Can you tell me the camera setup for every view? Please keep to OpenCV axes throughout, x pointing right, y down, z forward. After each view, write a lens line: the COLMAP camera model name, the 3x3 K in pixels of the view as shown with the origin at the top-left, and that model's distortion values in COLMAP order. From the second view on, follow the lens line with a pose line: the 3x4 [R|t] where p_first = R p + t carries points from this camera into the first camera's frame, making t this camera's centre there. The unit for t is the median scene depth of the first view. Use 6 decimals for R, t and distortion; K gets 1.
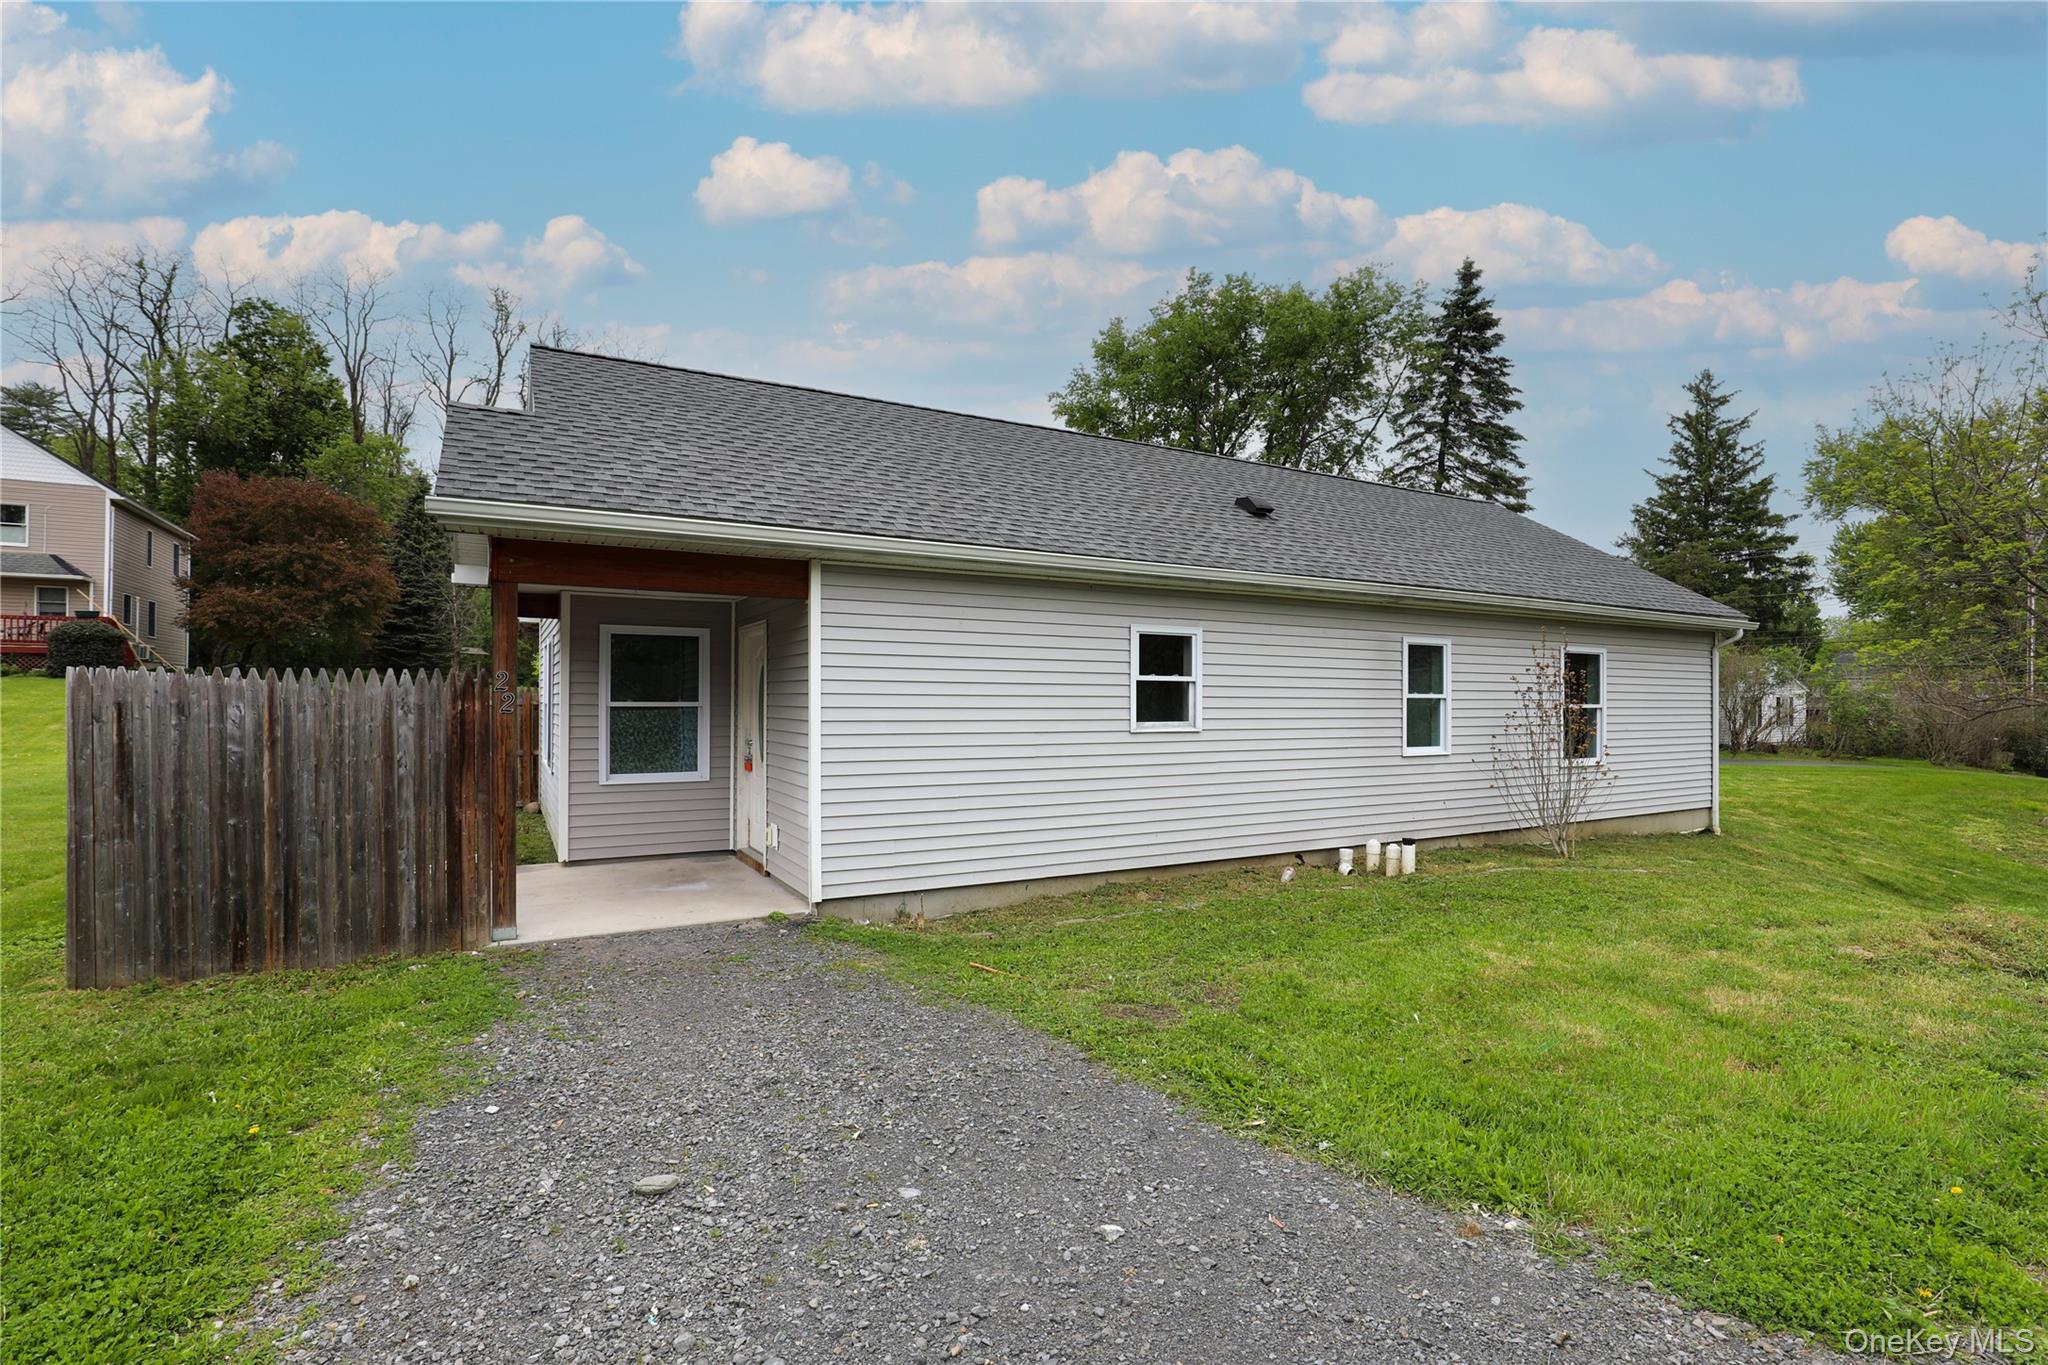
lens RADIAL K [[932.3, 0, 1008.2], [0, 932.3, 686.2], [0, 0, 1]] dist [-0.031829, 0.003332]
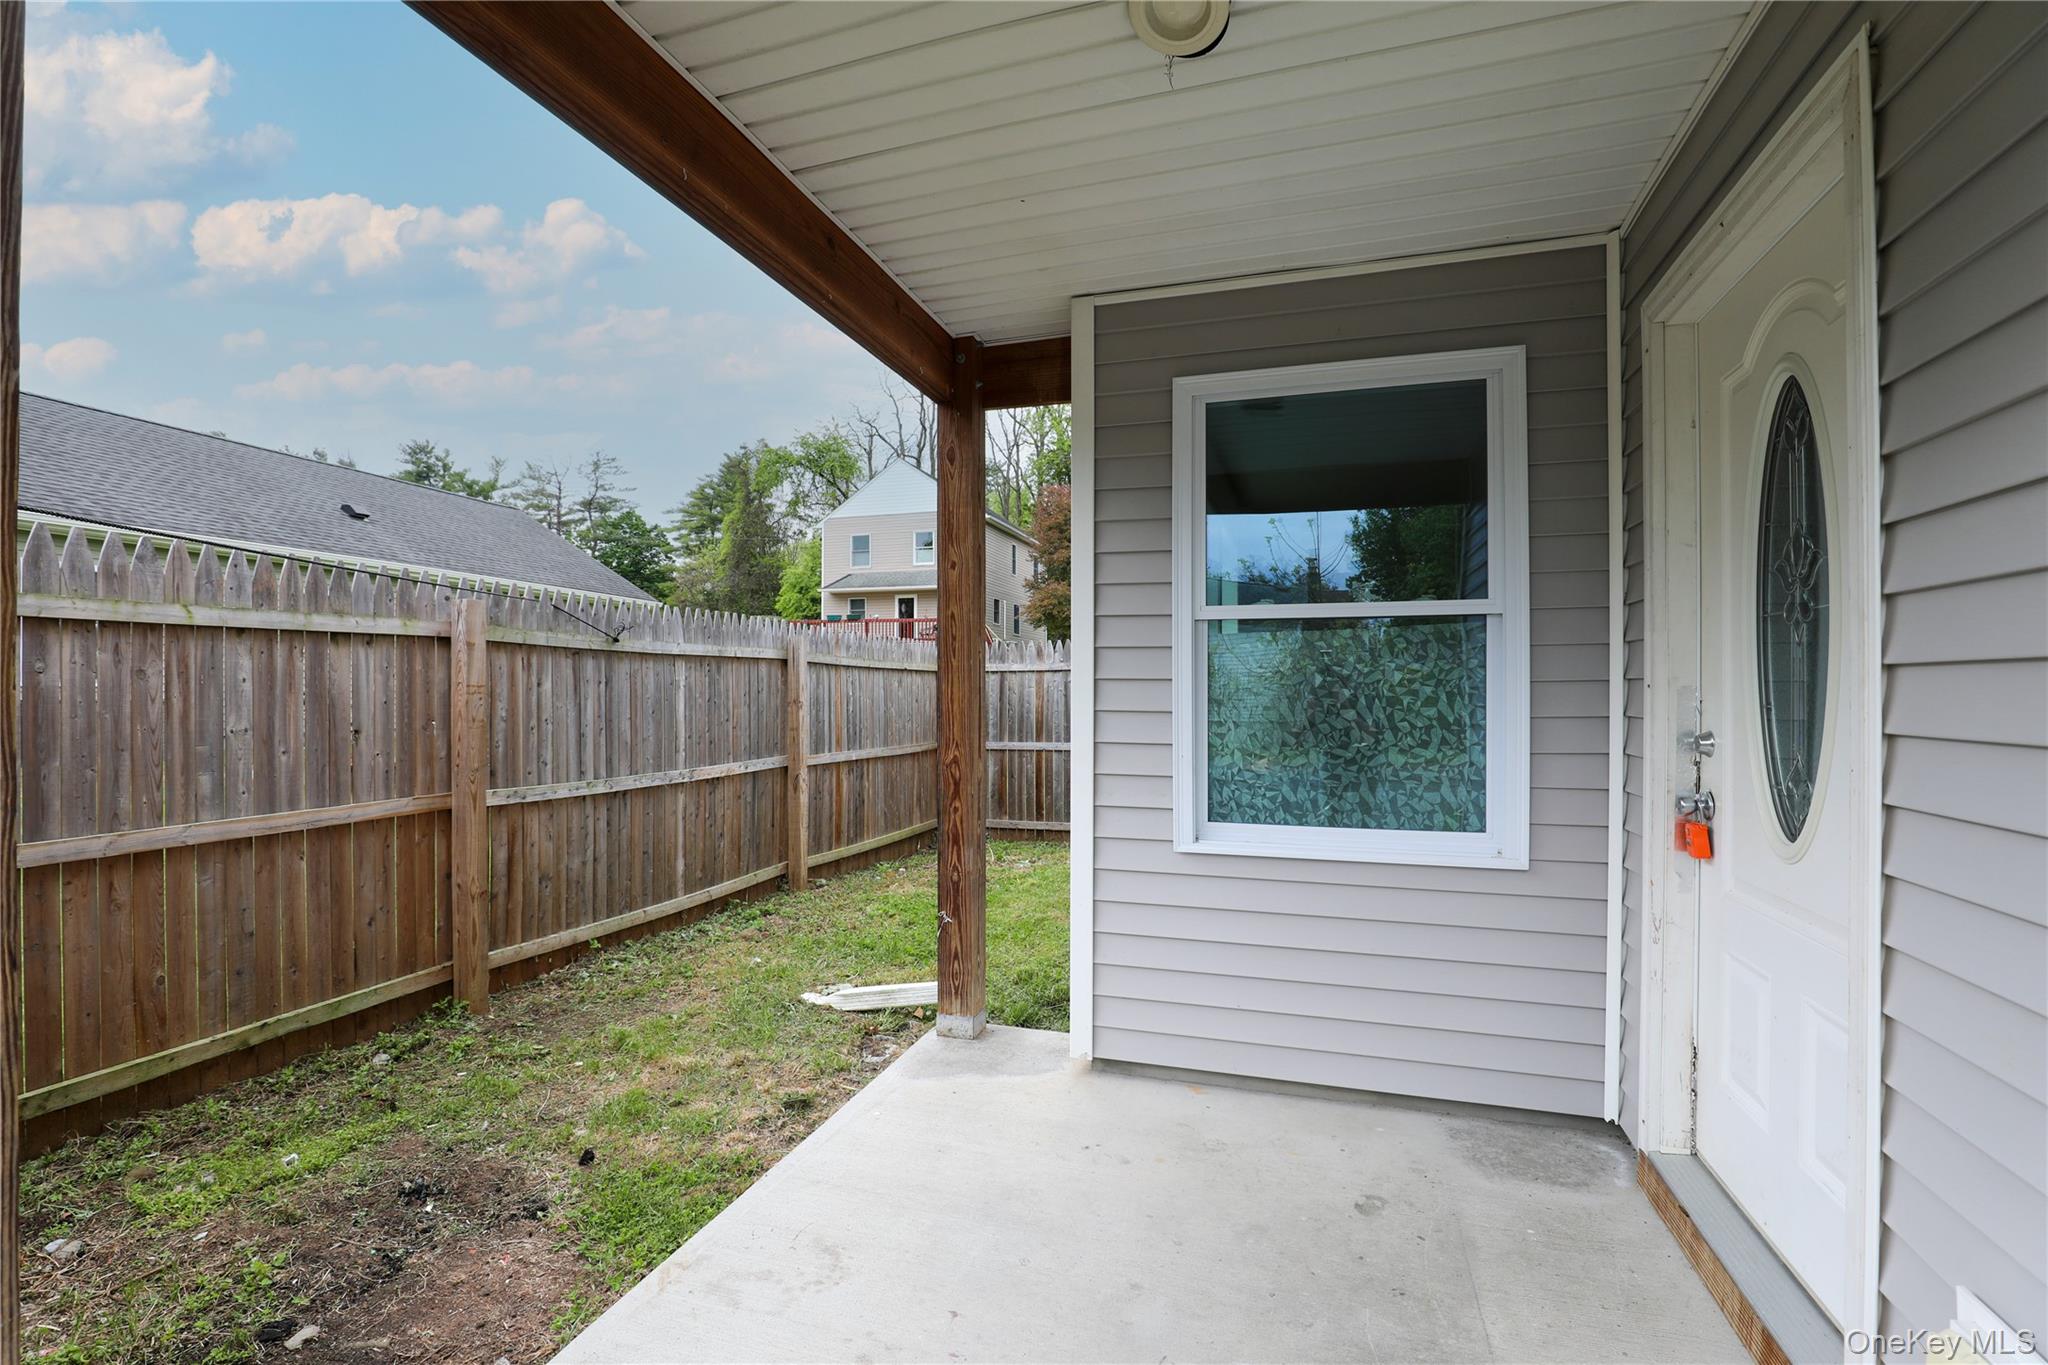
lens RADIAL K [[932.3, 0, 1013.8], [0, 932.3, 686.4], [0, 0, 1]] dist [-0.031829, 0.003332]
pose [[0.681846, -0.004684, -0.731480, -0.039977], [0.012342, 0.999911, 0.005101, 0.007484], [0.731391, -0.012507, 0.681843, 0.124566]]
